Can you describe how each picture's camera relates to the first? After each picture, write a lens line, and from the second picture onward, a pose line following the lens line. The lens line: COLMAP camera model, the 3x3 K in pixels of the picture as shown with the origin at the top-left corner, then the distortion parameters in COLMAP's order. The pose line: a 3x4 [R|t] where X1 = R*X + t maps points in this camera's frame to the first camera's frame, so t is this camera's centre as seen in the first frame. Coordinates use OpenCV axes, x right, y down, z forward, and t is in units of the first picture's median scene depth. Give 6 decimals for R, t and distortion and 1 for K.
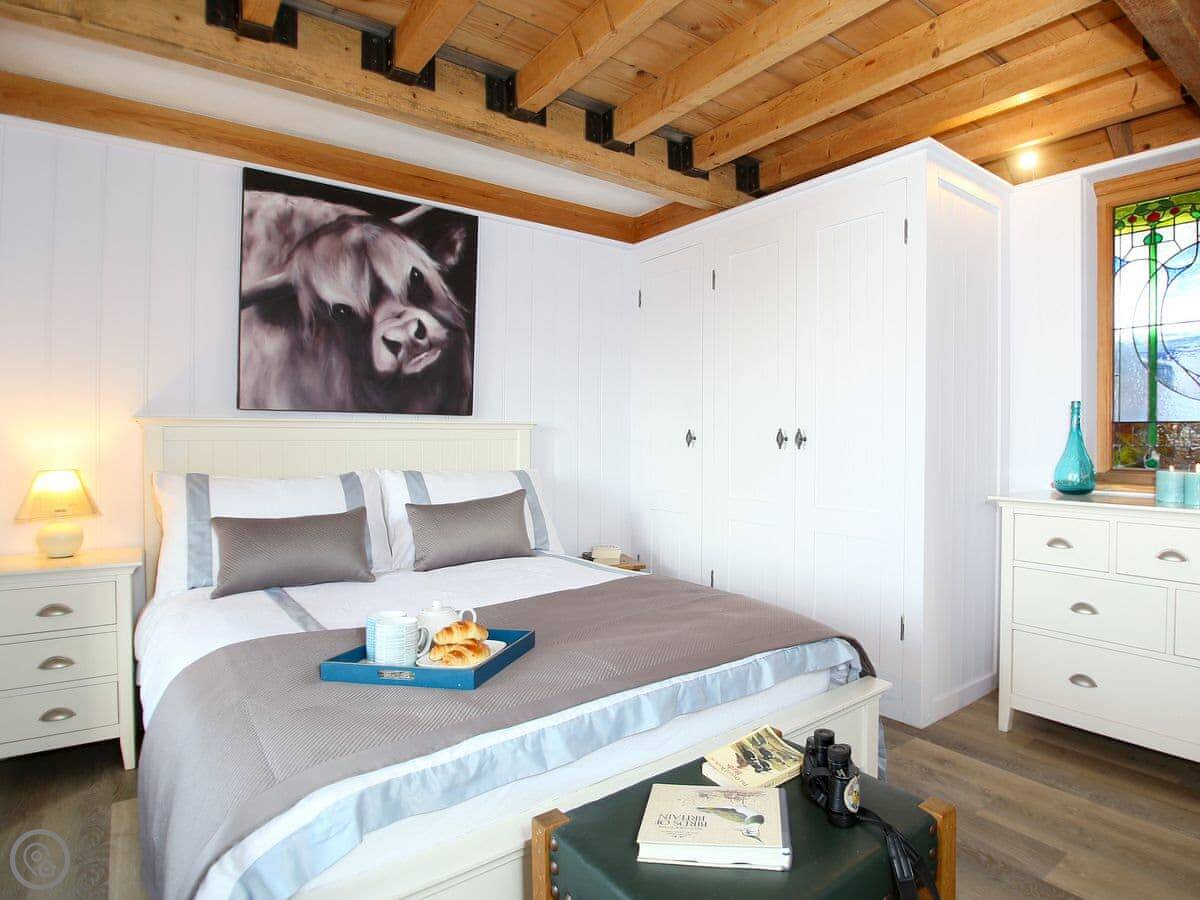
lens RADIAL K [[633.4, 0, 633.1], [0, 633.4, 454.4], [0, 0, 1]] dist [-0.026352, -0.013430]
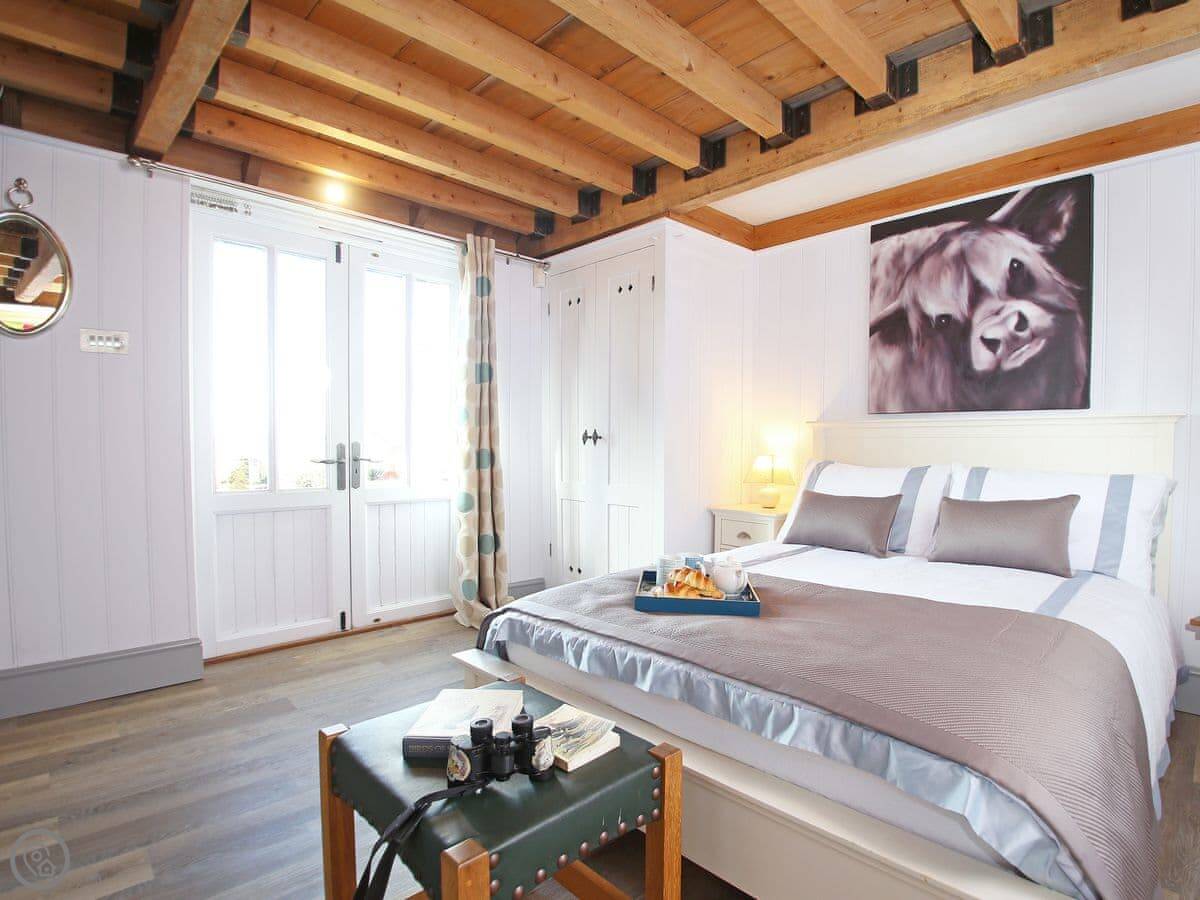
lens RADIAL K [[633.4, 0, 633.1], [0, 633.4, 454.4], [0, 0, 1]] dist [-0.026352, -0.013430]
pose [[0.122912, 0.025295, -0.992095, 0.550374], [-0.020512, 0.999526, 0.022943, -0.007100], [0.992206, 0.017530, 0.123372, 0.316535]]
